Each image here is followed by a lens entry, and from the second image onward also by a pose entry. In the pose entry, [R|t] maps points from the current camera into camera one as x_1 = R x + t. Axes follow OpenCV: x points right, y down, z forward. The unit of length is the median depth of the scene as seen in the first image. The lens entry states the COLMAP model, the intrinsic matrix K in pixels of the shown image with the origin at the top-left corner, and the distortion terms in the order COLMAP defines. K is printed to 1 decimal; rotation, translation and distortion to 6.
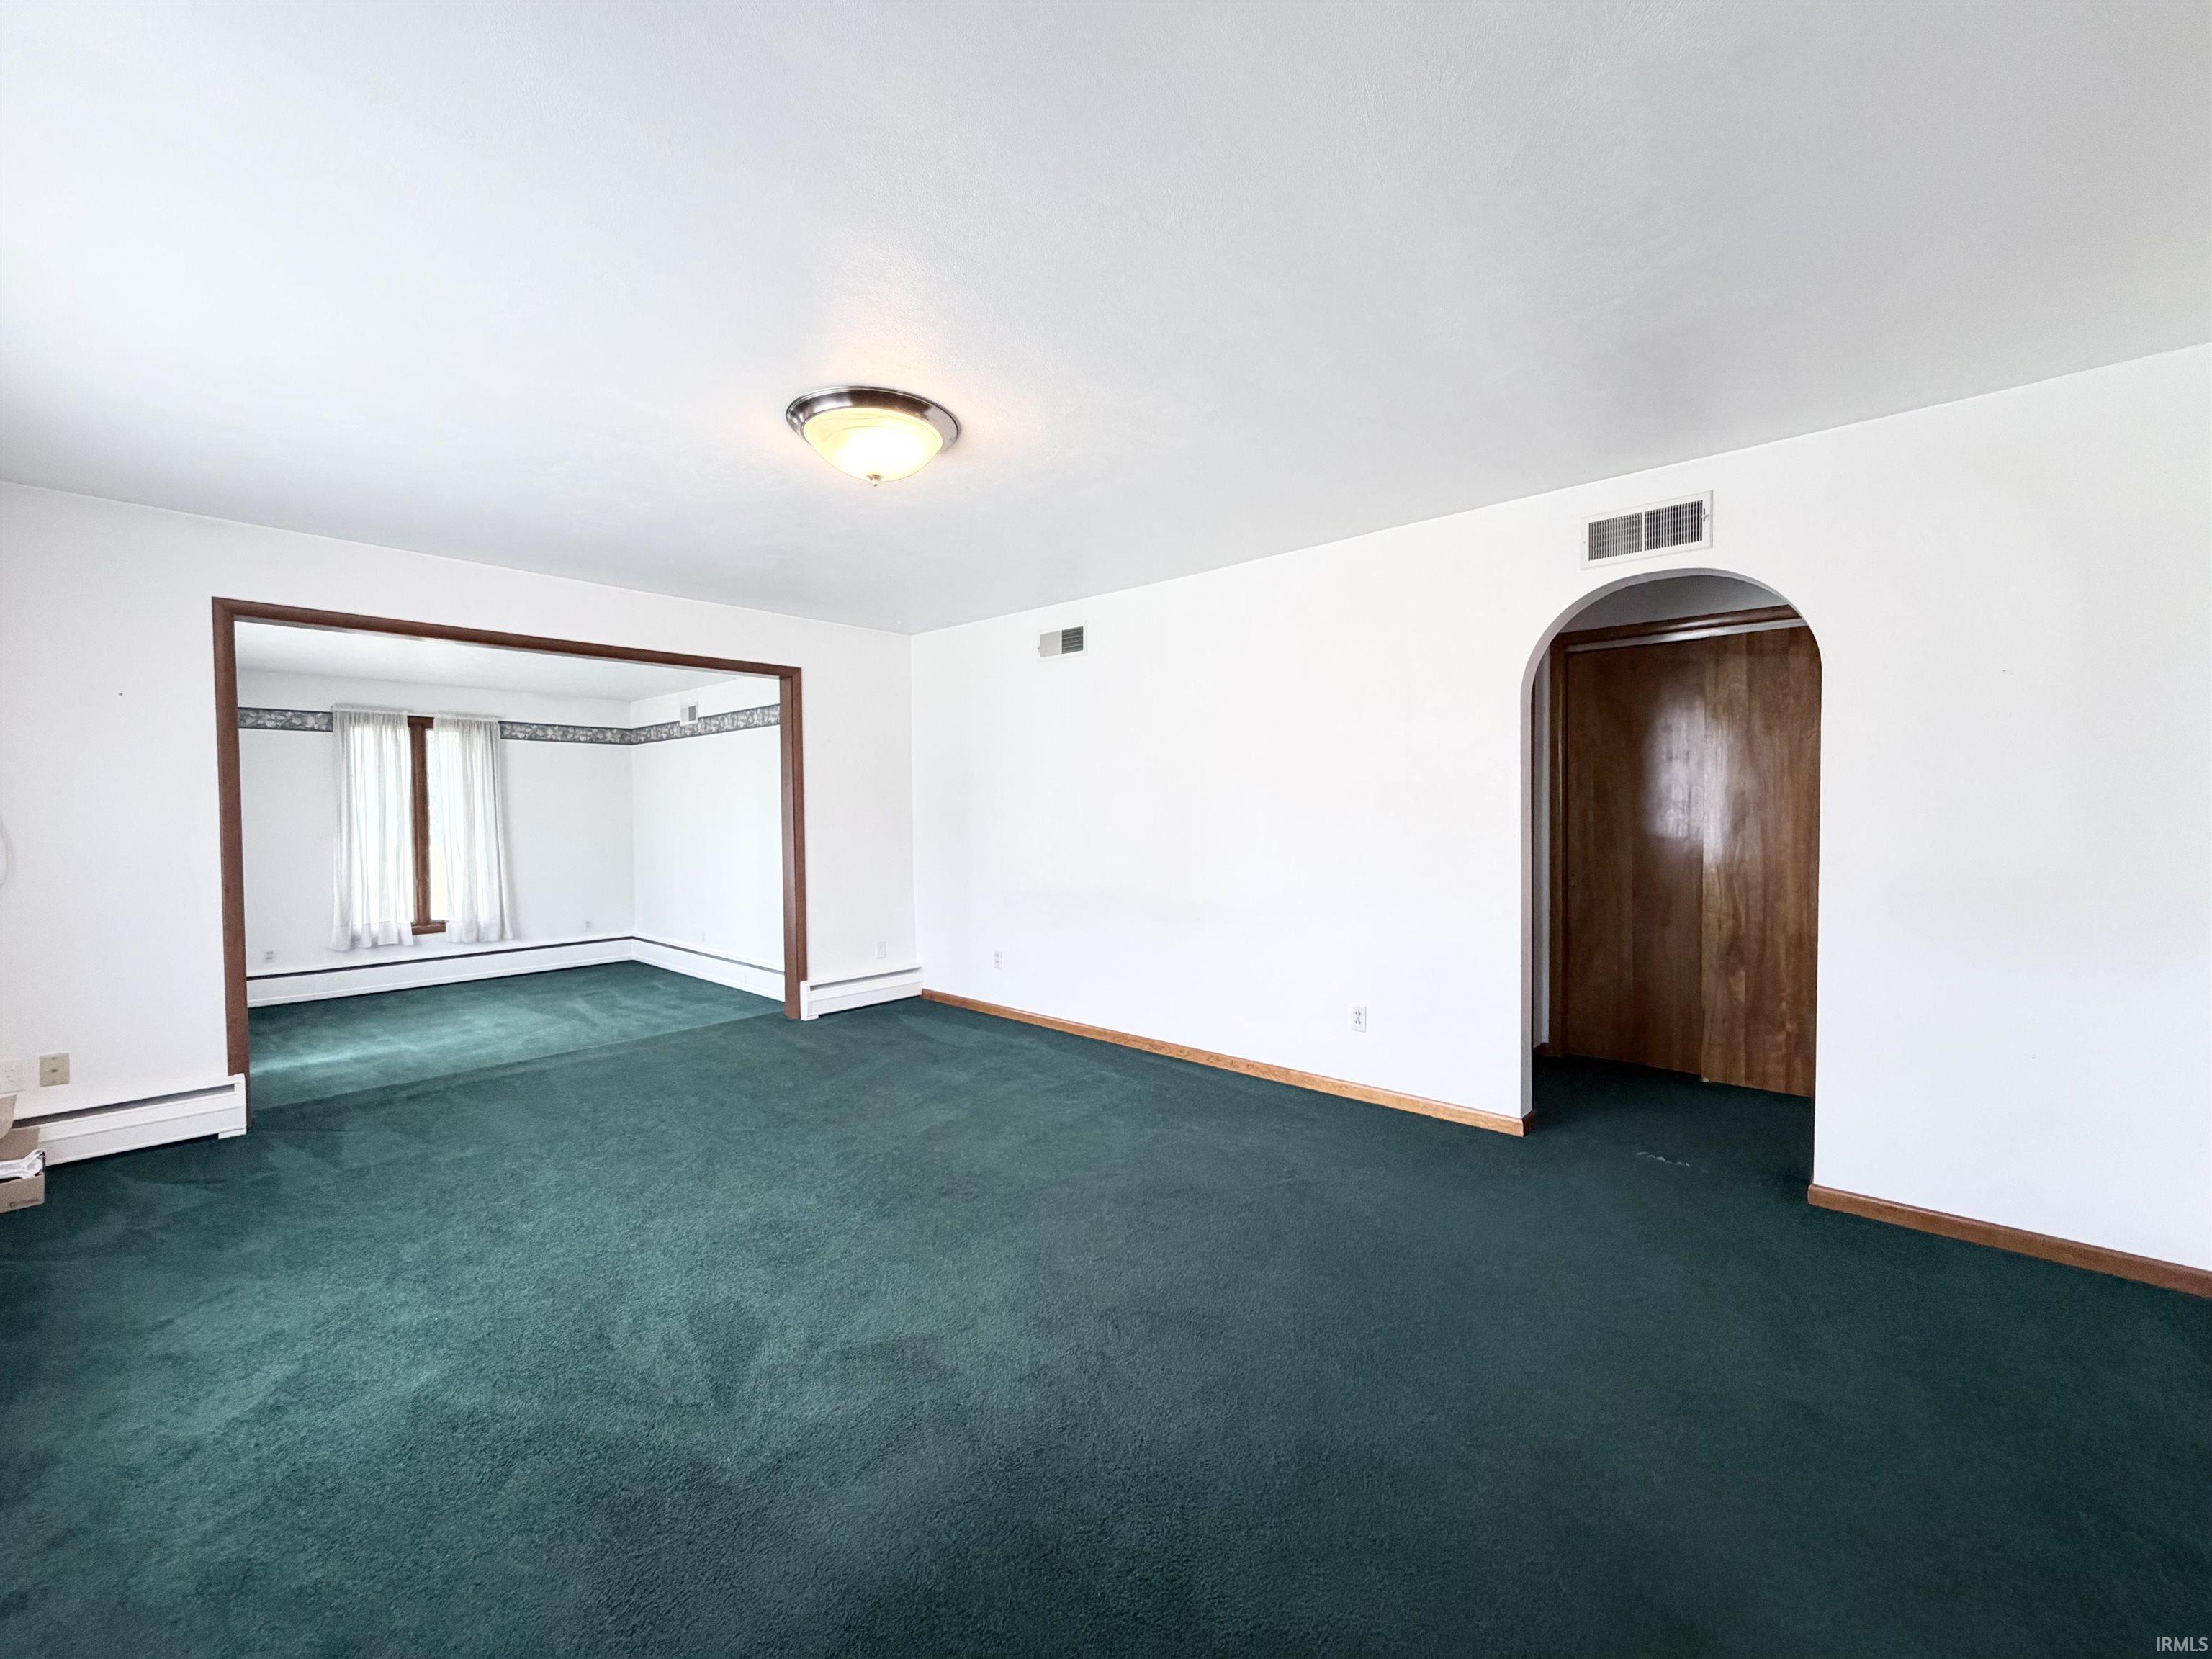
lens RADIAL K [[878.0, 0, 1106.0], [0, 878.0, 829.5], [0, 0, 1]] dist [-0.002033, -0.000381]
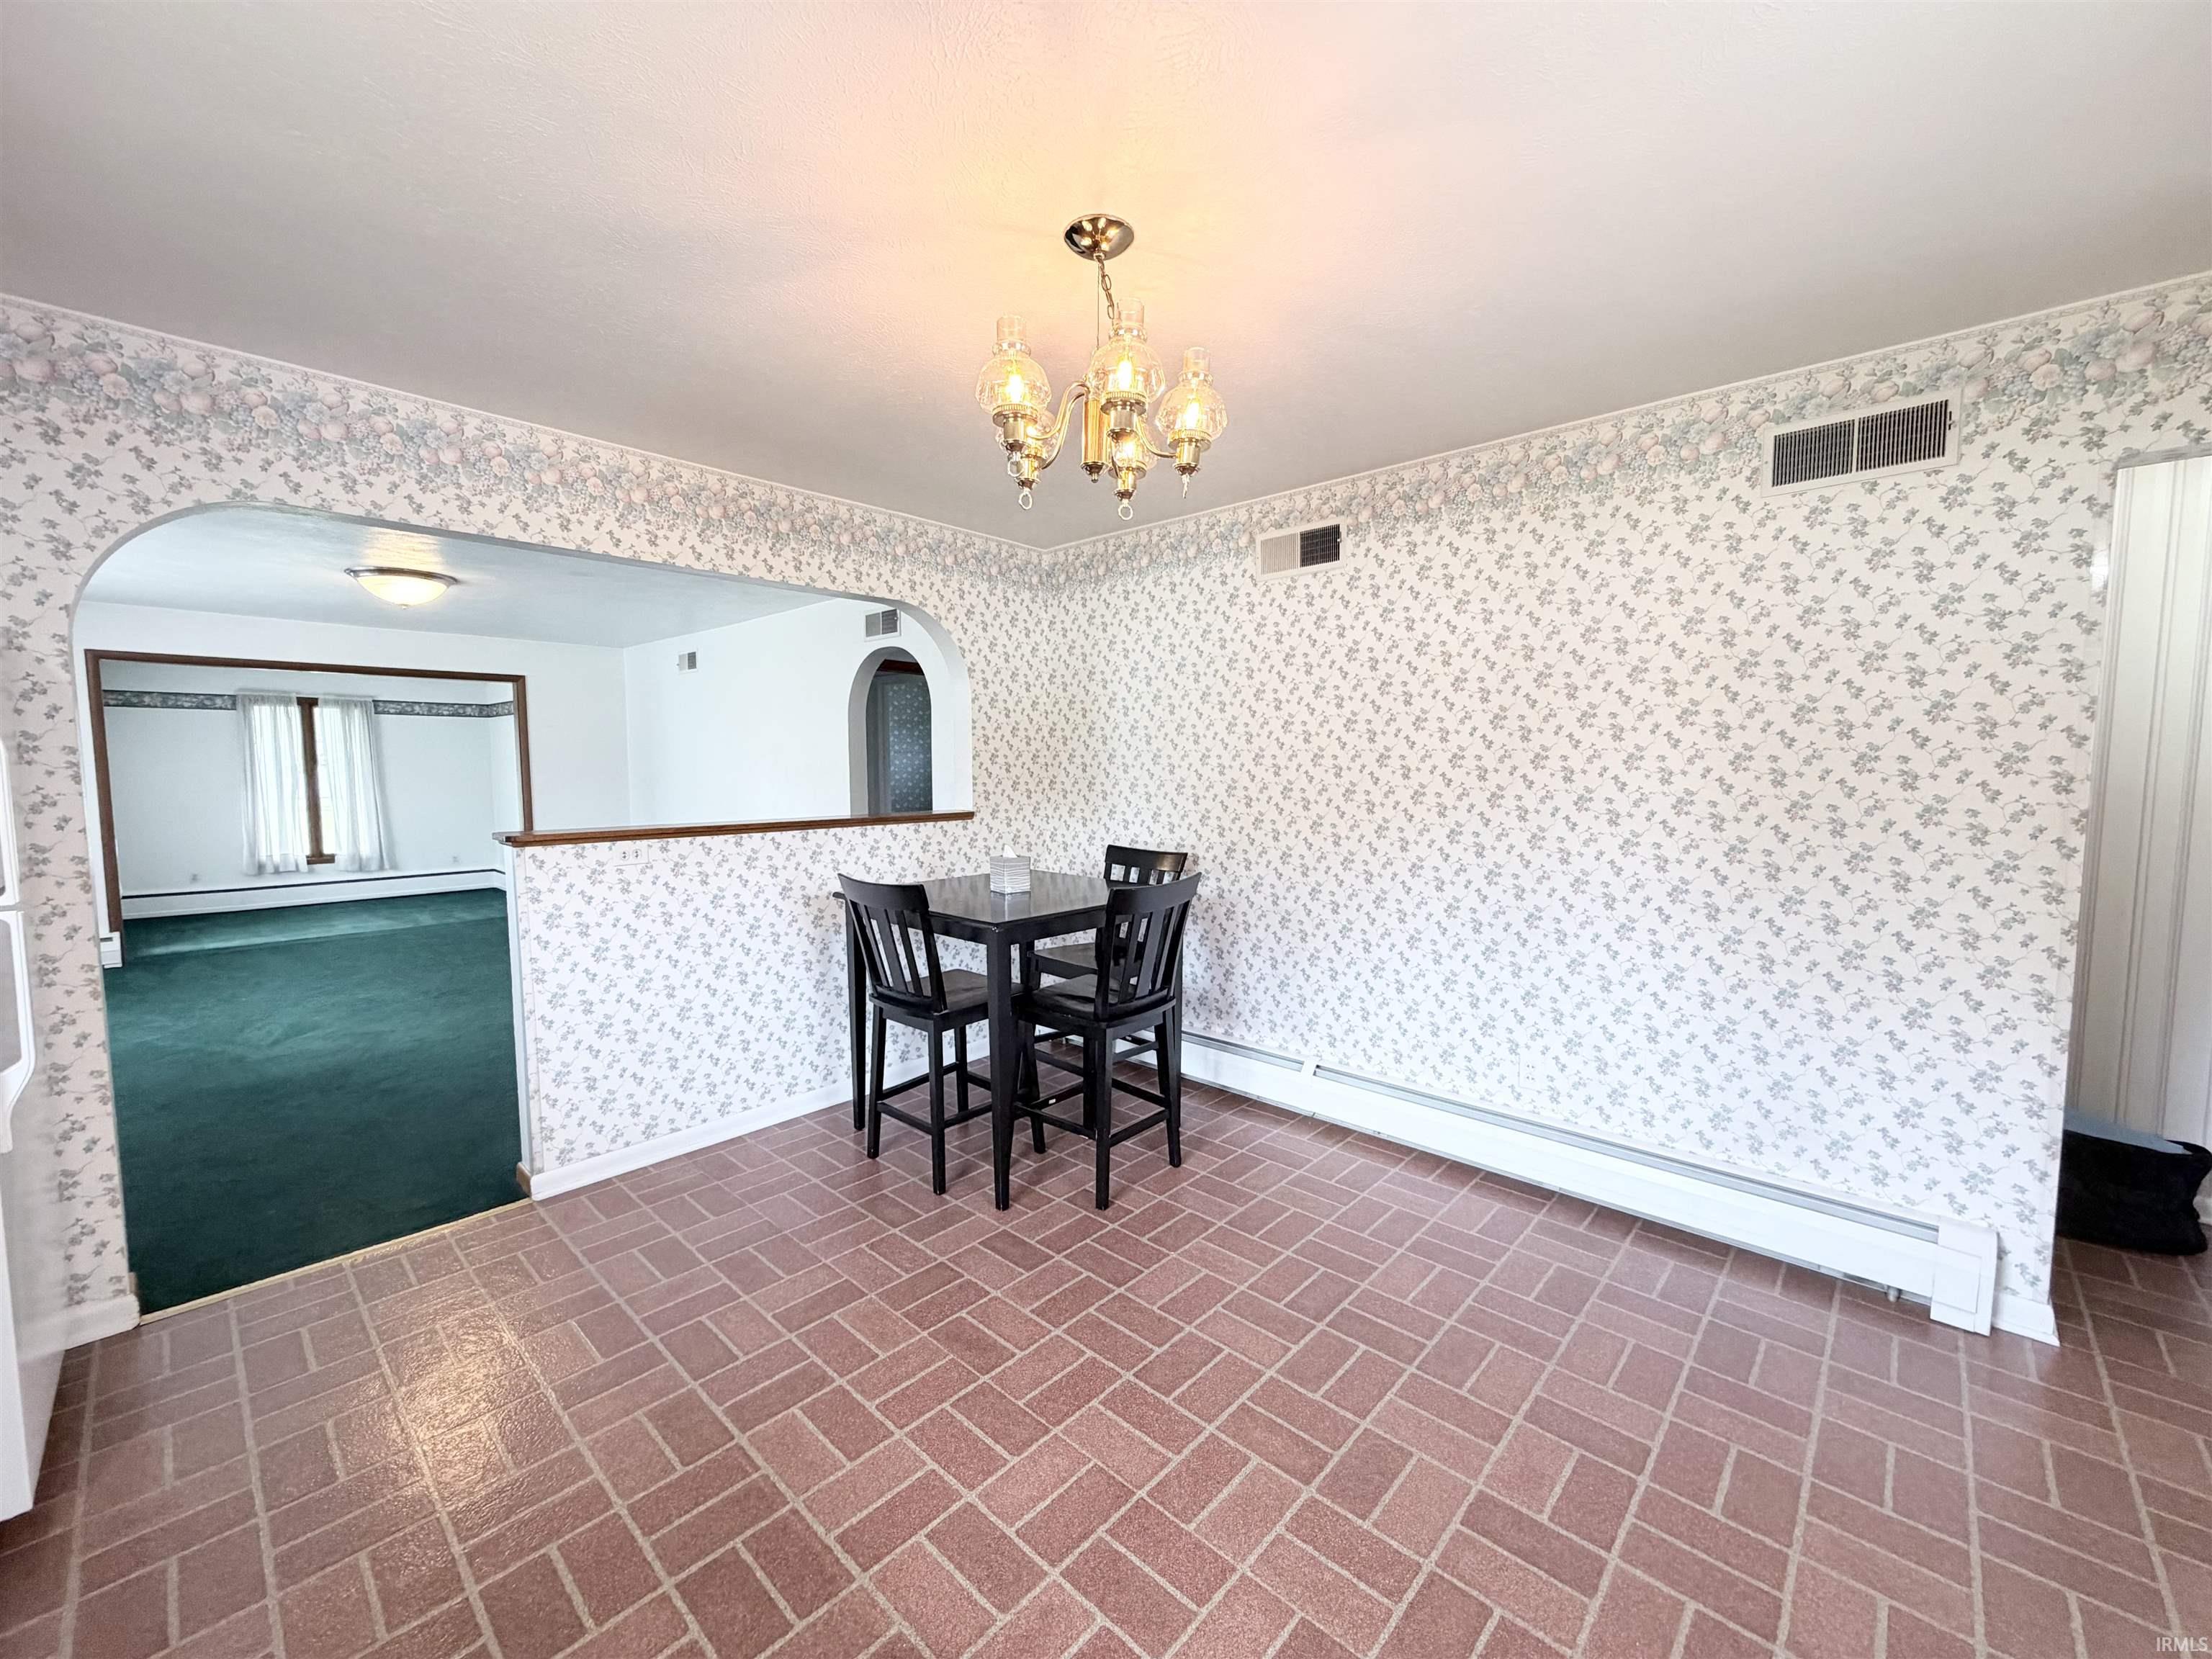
lens RADIAL K [[878.0, 0, 1106.0], [0, 878.0, 829.5], [0, 0, 1]] dist [-0.002033, -0.000381]
pose [[0.999881, 0.008296, -0.013016, 0.429512], [-0.007606, 0.998608, 0.052203, -0.010068], [0.013430, -0.052098, 0.998552, -0.298125]]
